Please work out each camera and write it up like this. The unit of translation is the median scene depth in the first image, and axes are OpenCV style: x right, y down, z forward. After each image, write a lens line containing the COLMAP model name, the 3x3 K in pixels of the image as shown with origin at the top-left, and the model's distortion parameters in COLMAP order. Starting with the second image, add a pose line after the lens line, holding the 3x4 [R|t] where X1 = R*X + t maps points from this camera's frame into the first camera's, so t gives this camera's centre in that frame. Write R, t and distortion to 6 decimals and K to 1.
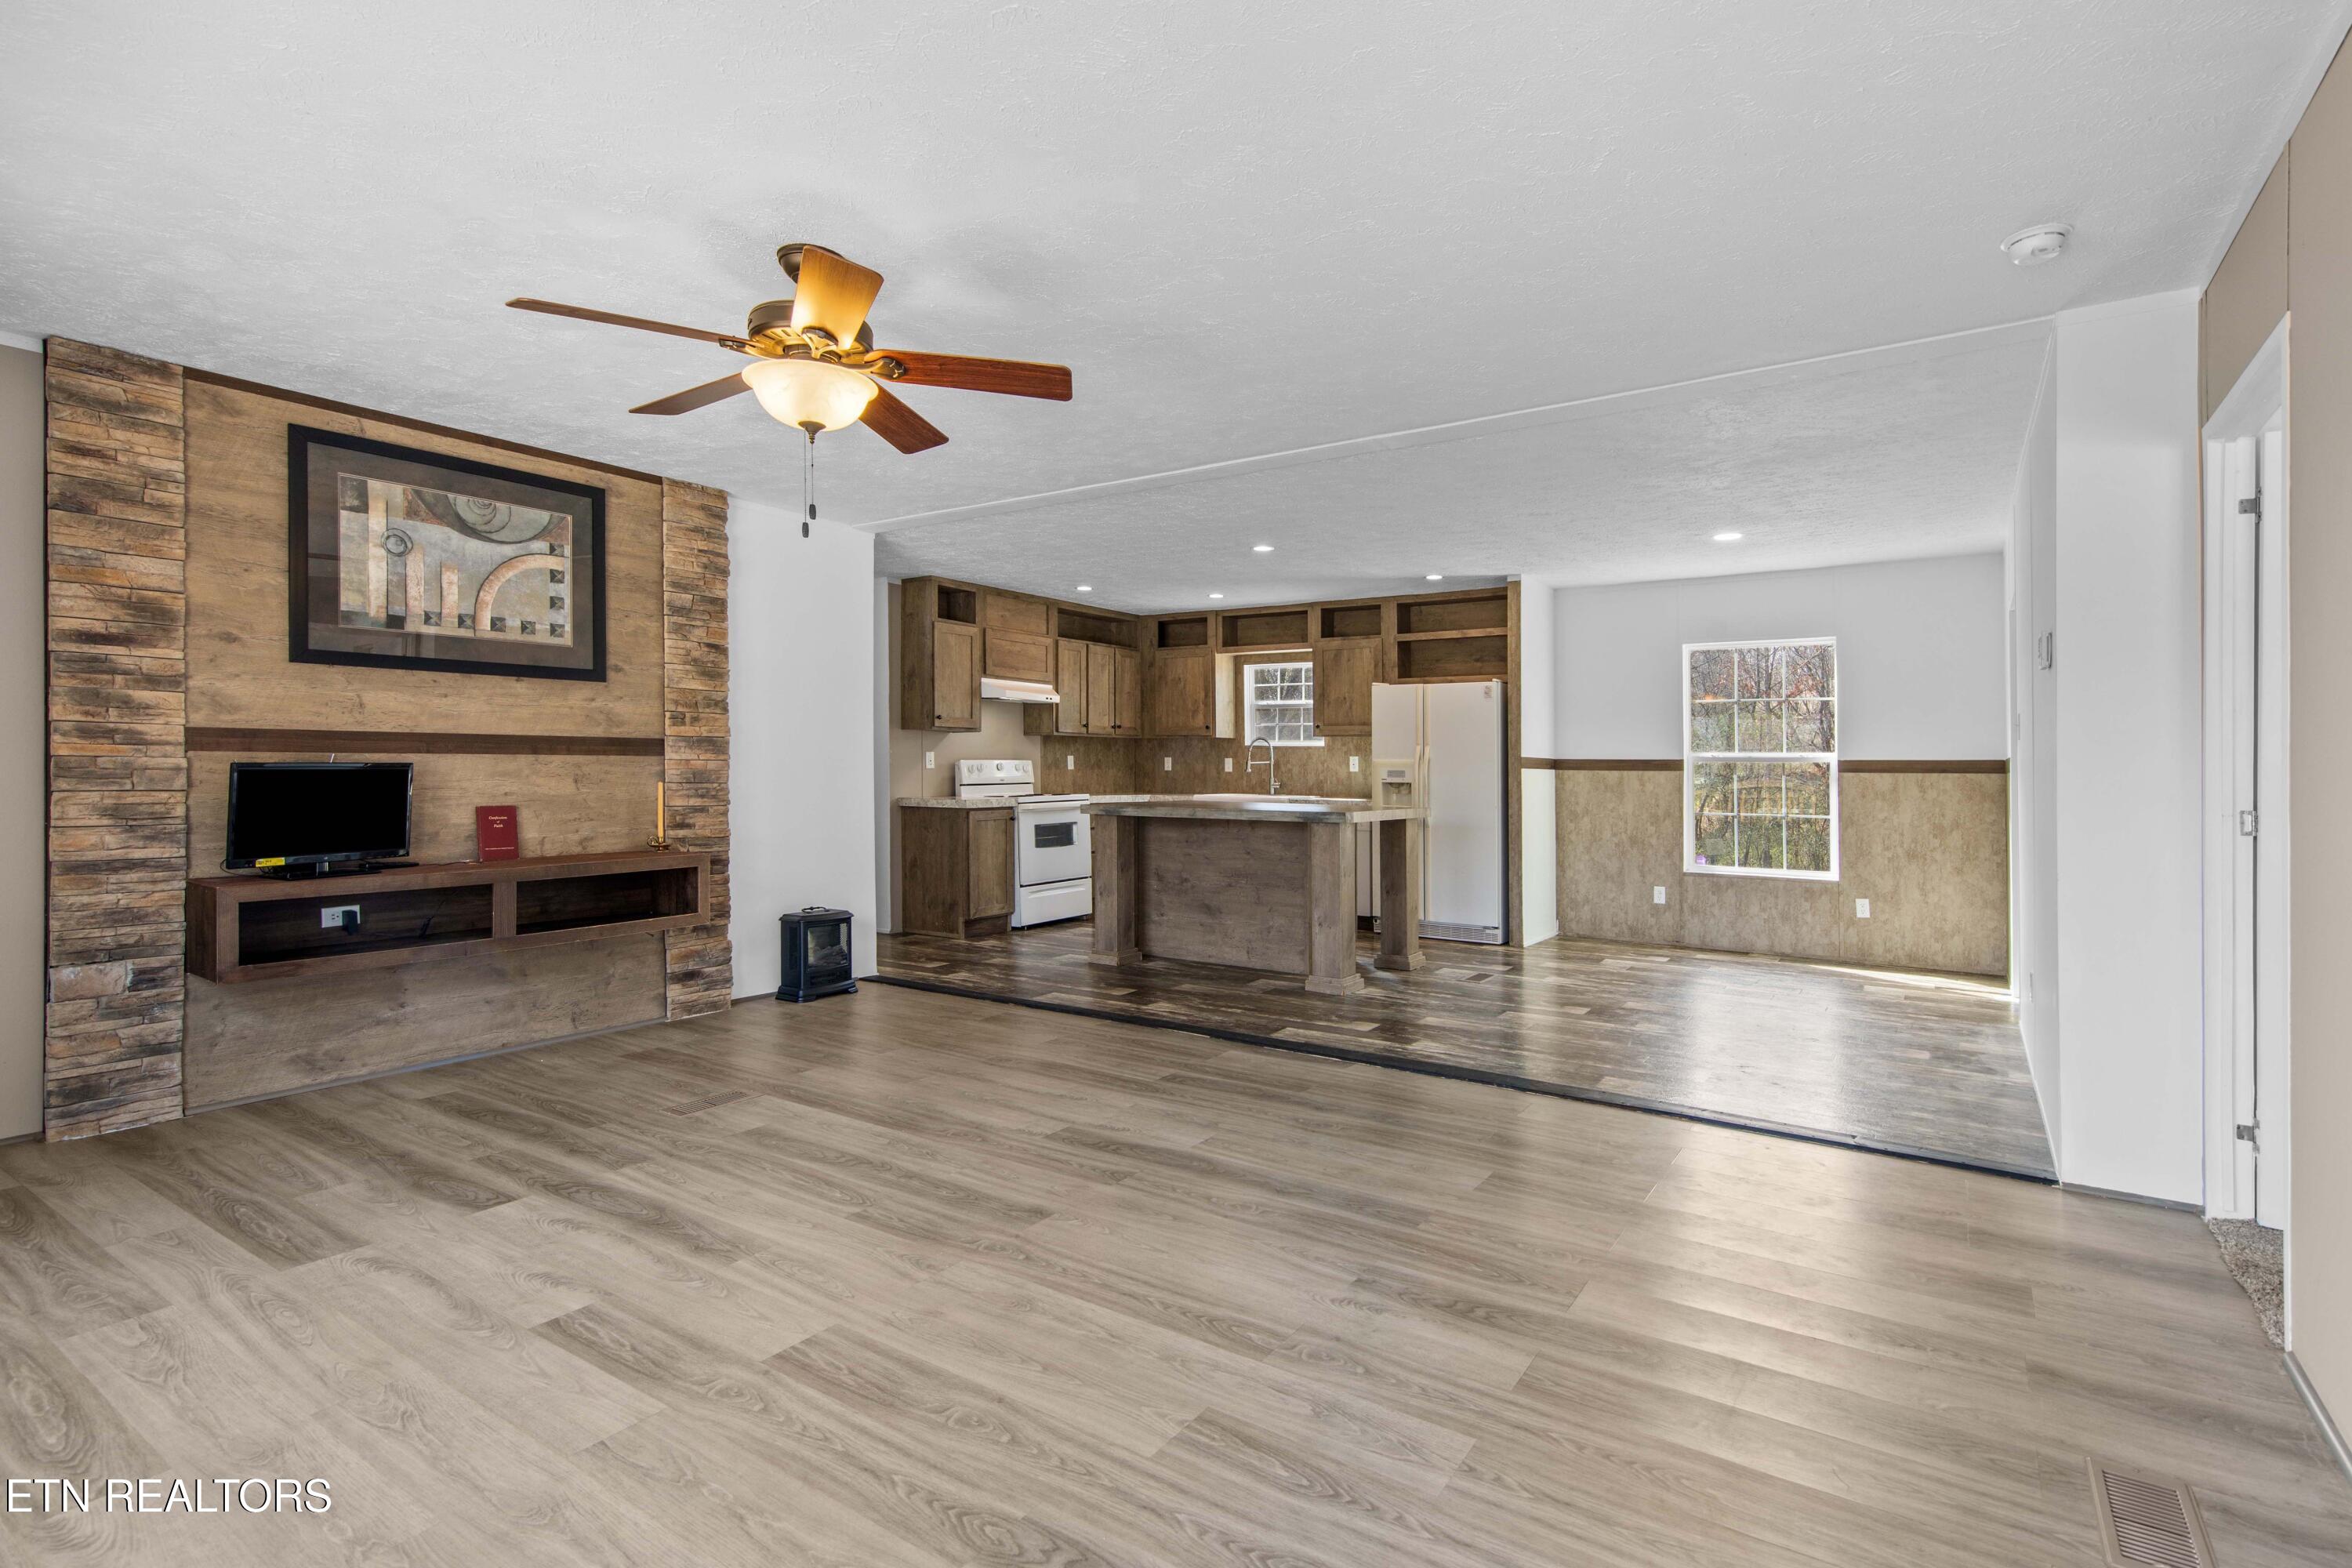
lens RADIAL K [[1119.9, 0, 1168.0], [0, 1119.9, 723.6], [0, 0, 1]] dist [-0.042050, -0.000636]
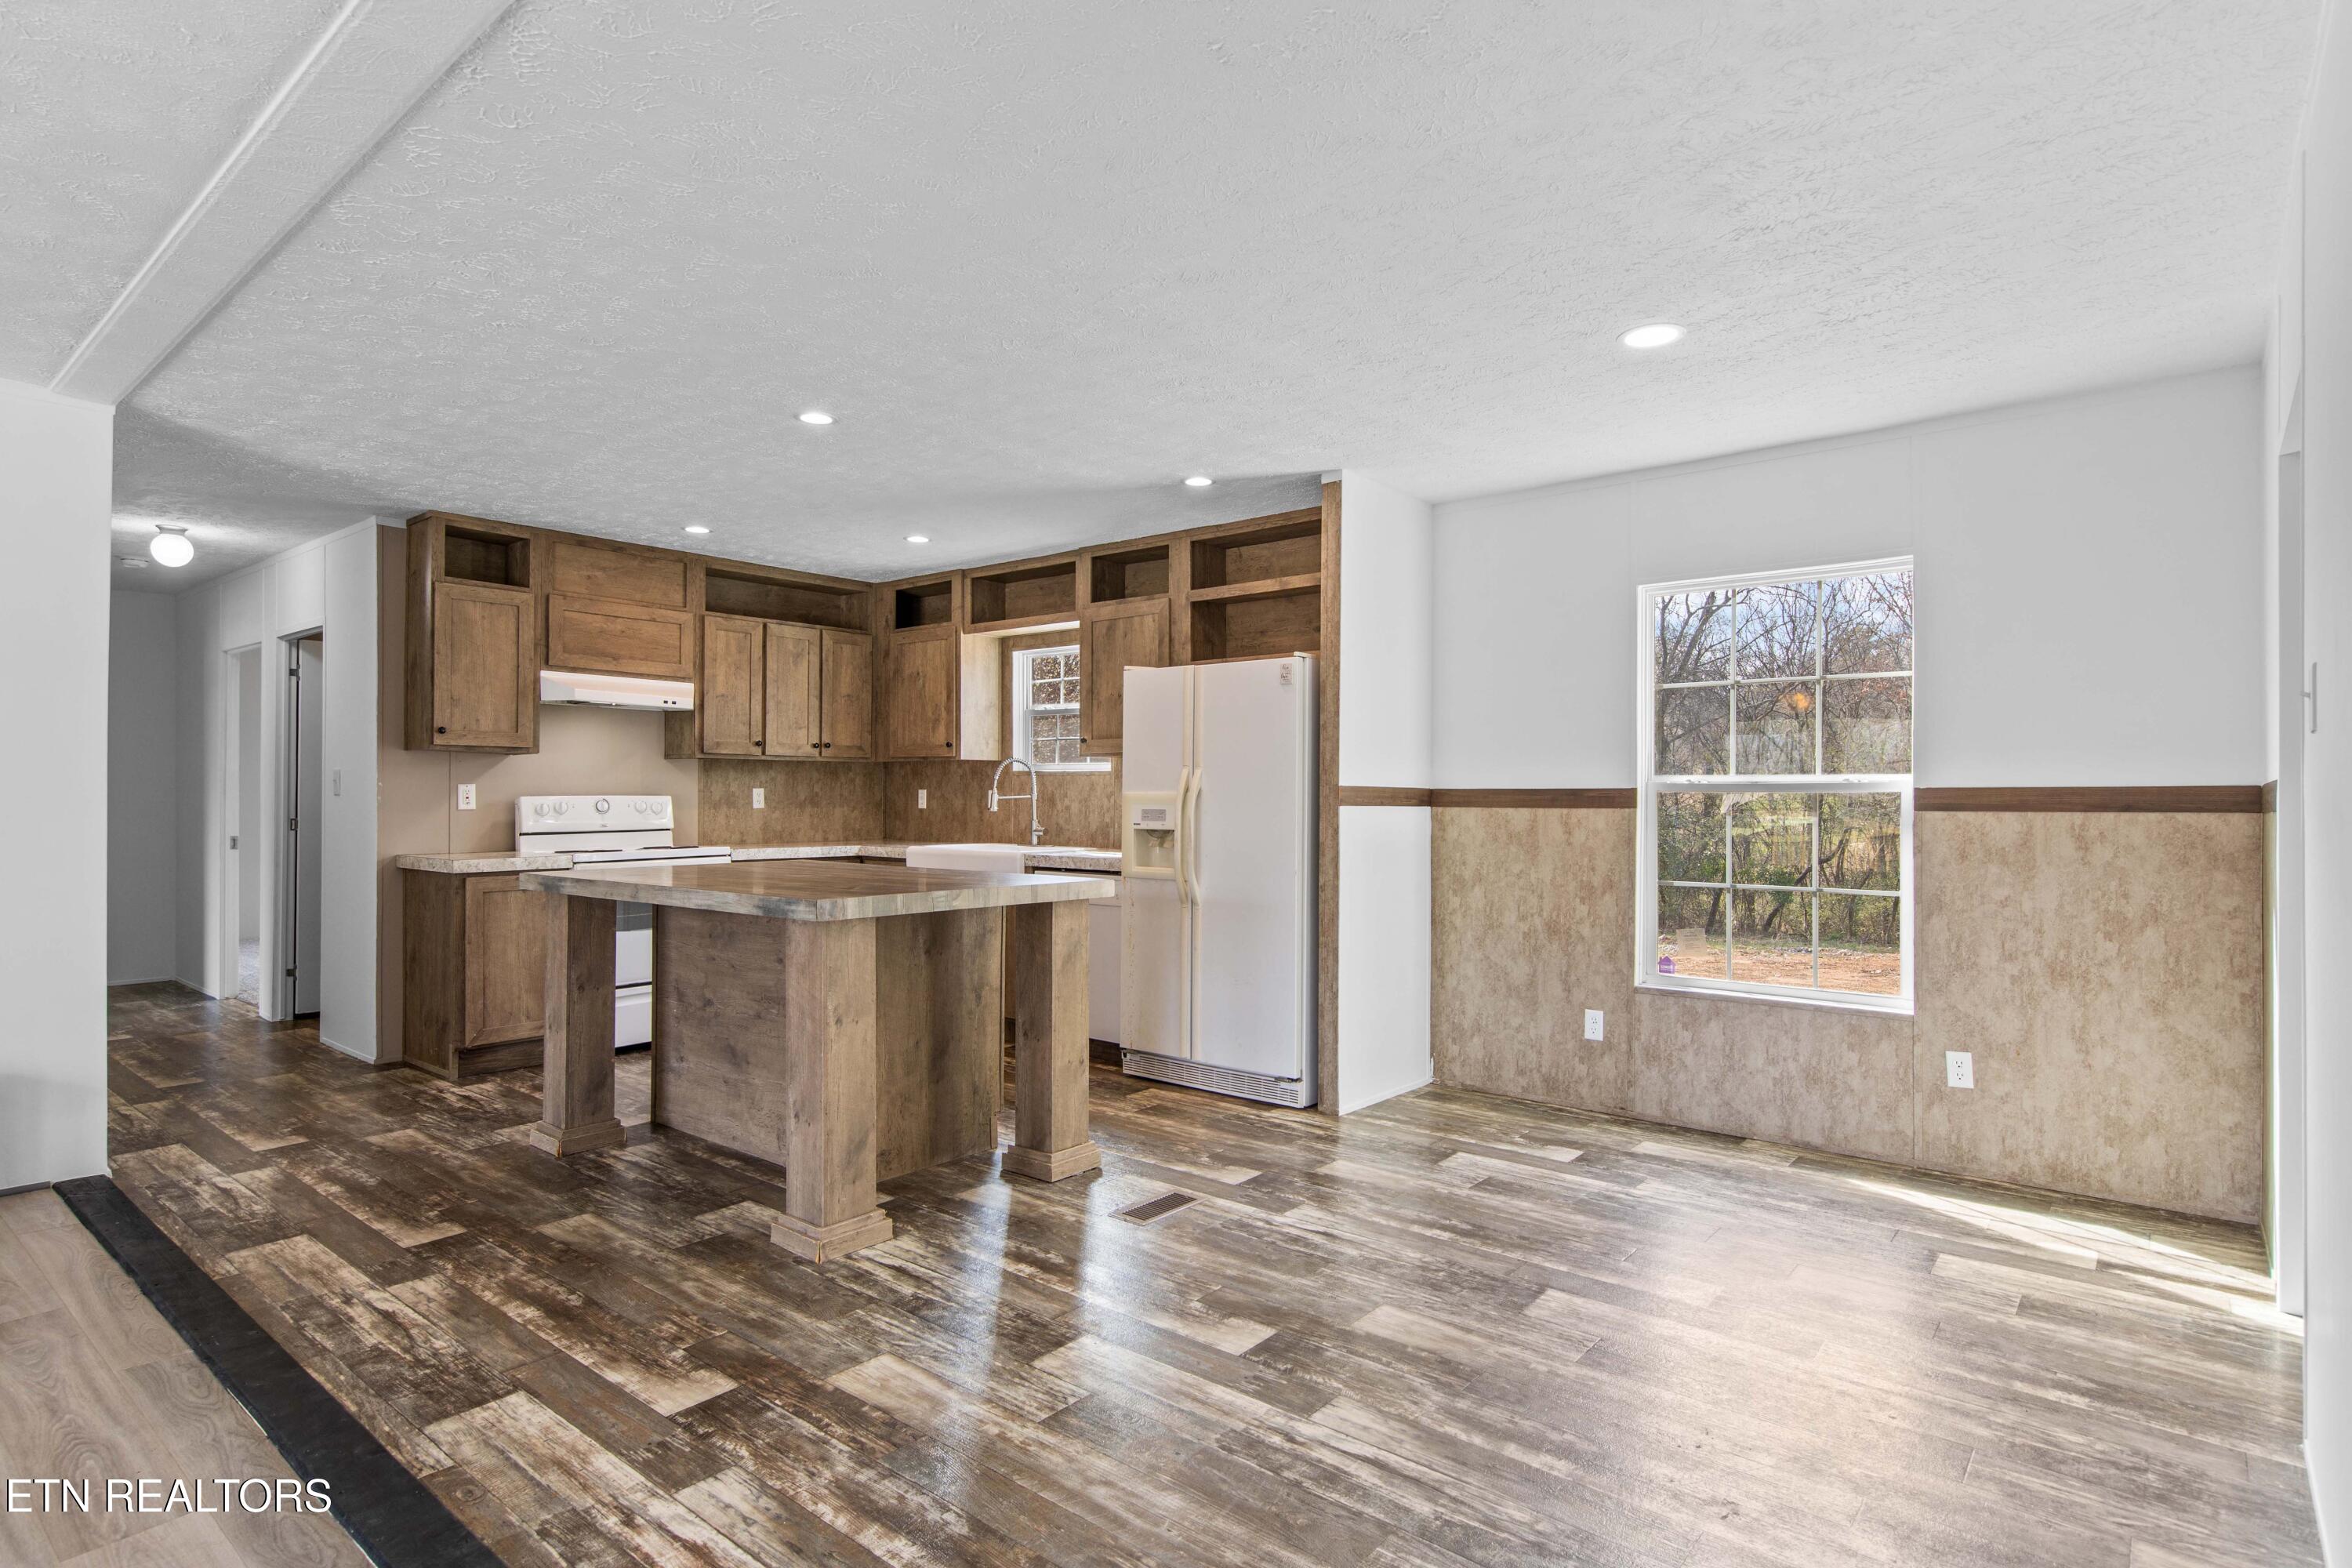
lens RADIAL K [[1161.1, 0, 1176.0], [0, 1161.1, 784.0], [0, 0, 1]] dist [-0.032446, 0.001402]
pose [[0.995973, -0.008213, -0.089275, 0.275857], [0.010502, 0.999627, 0.025204, 0.012825], [0.089035, -0.026040, 0.995688, 0.382361]]
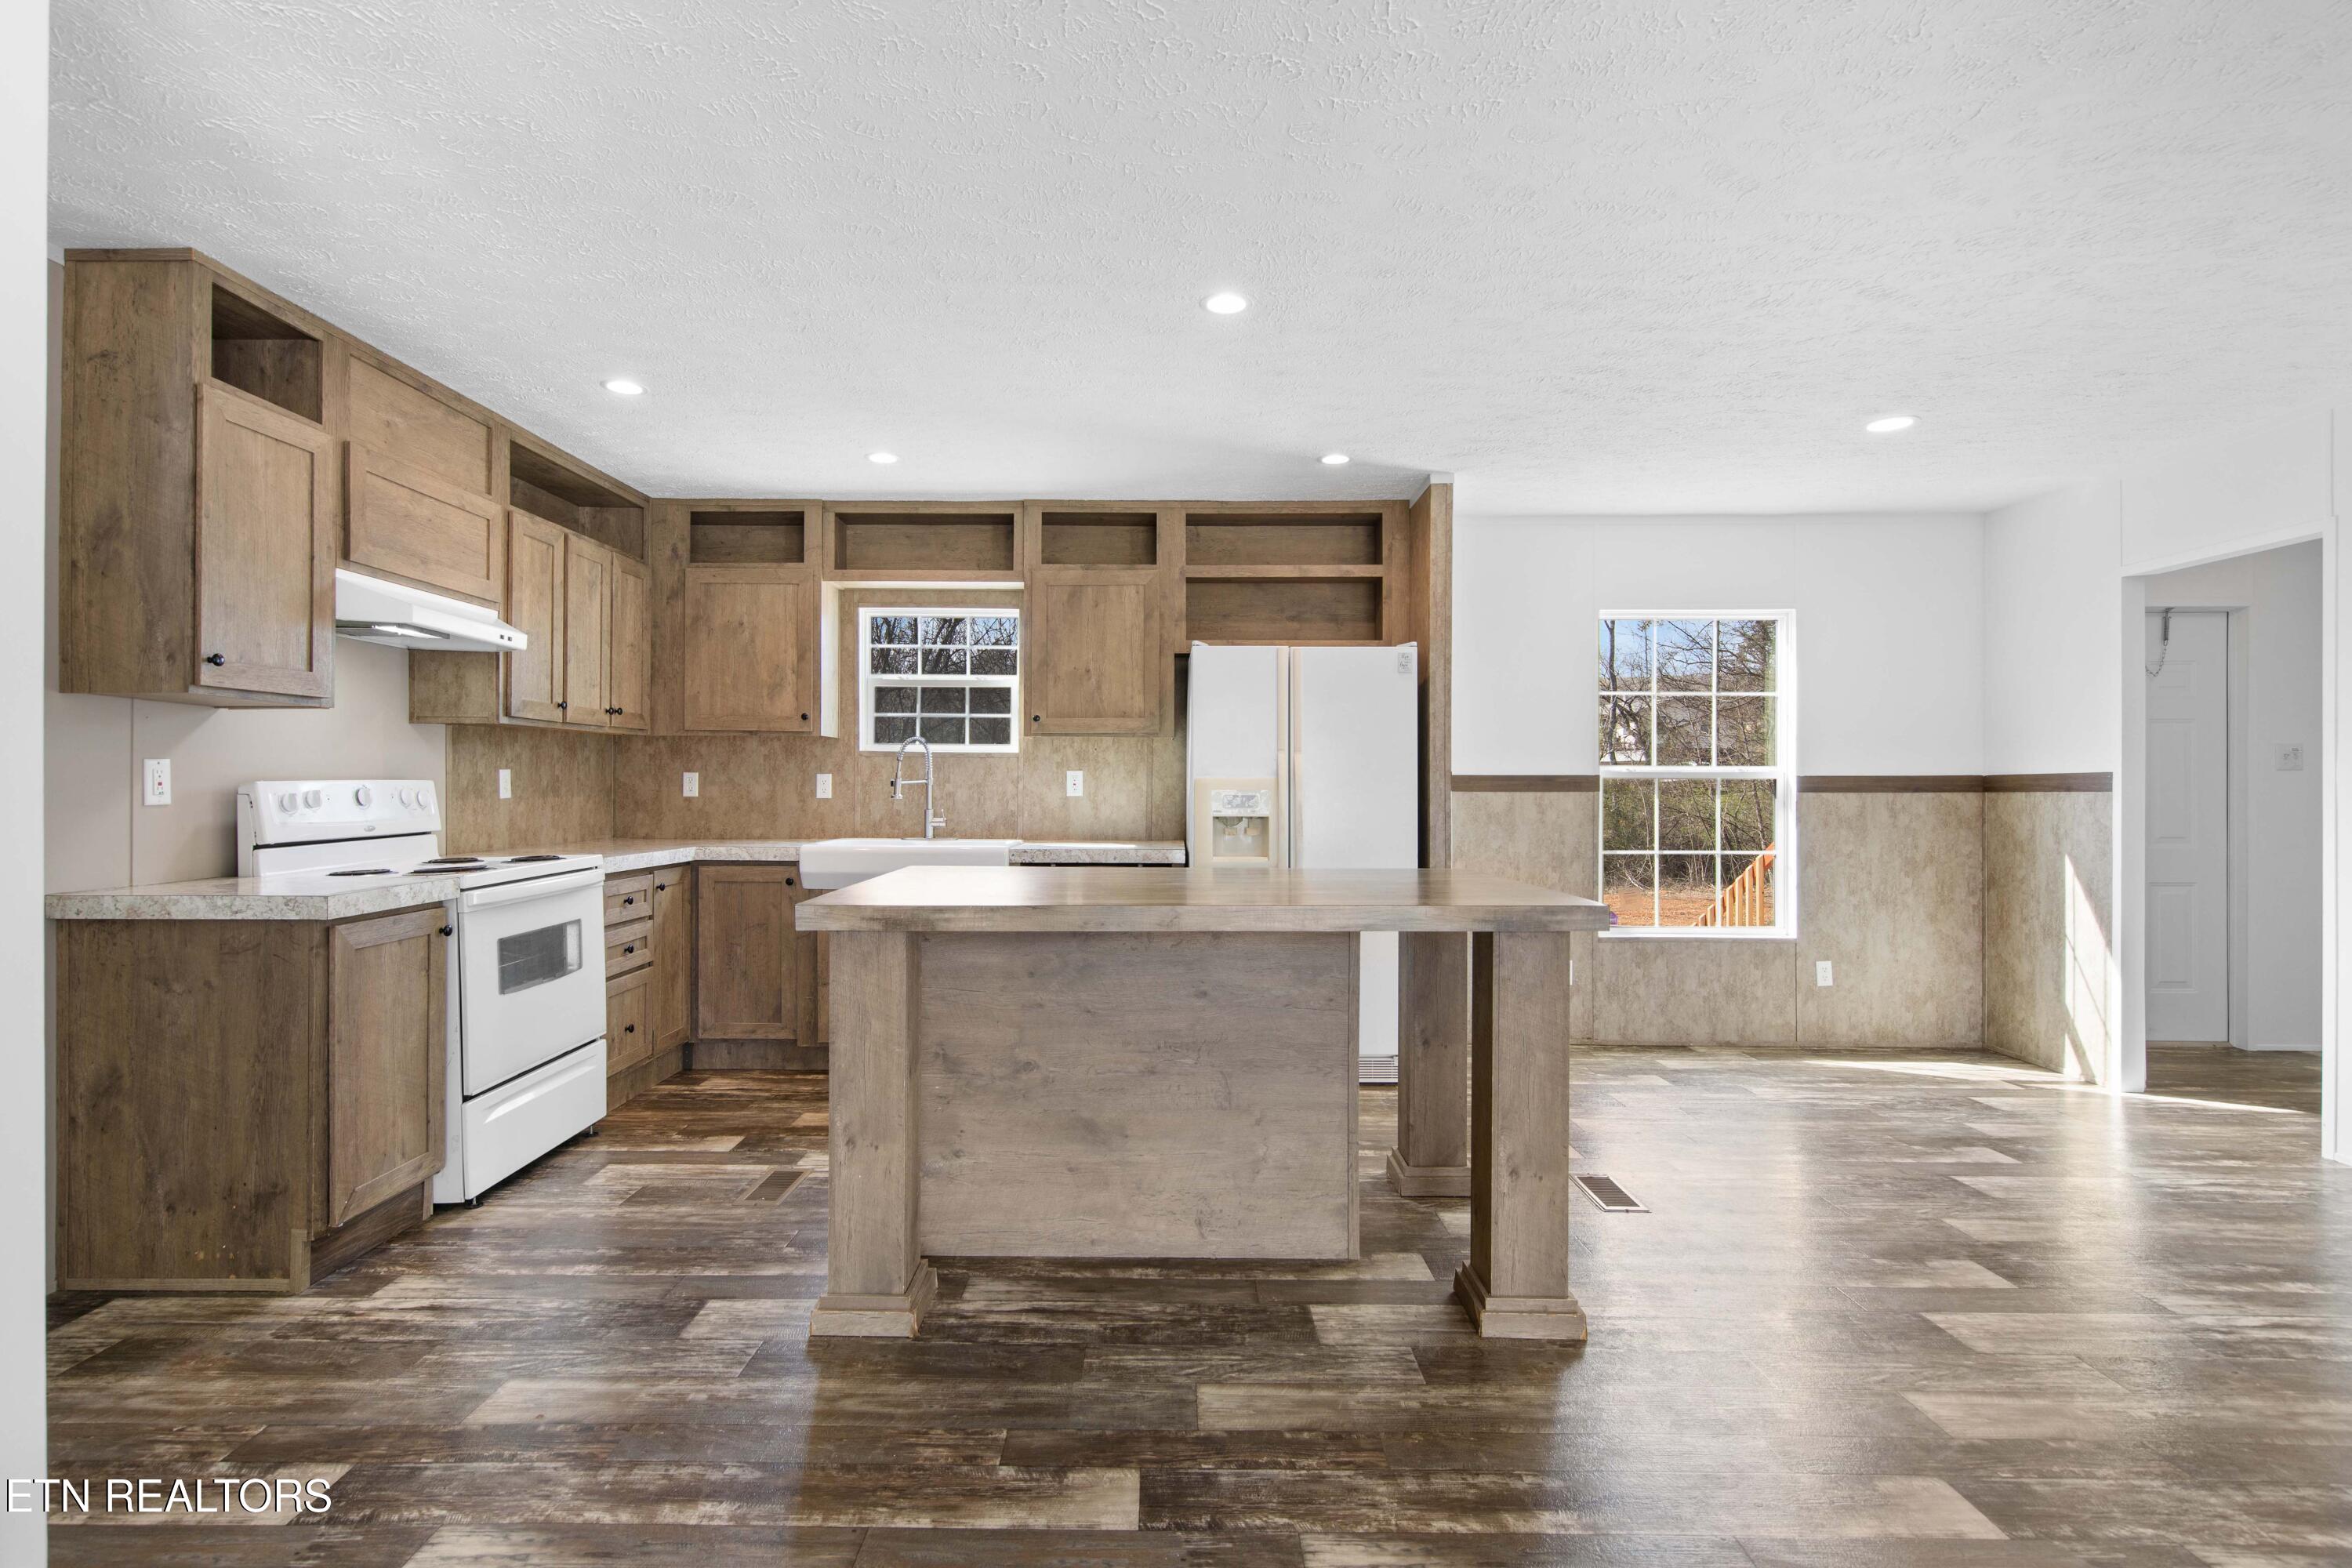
lens RADIAL K [[1178.6, 0, 1181.0], [0, 1178.6, 747.1], [0, 0, 1]] dist [-0.002588, -0.000015]
pose [[0.823295, 0.009931, 0.567527, -0.164112], [-0.015759, 0.999861, 0.005366, 0.014619], [-0.567395, -0.013362, 0.823337, 0.524895]]
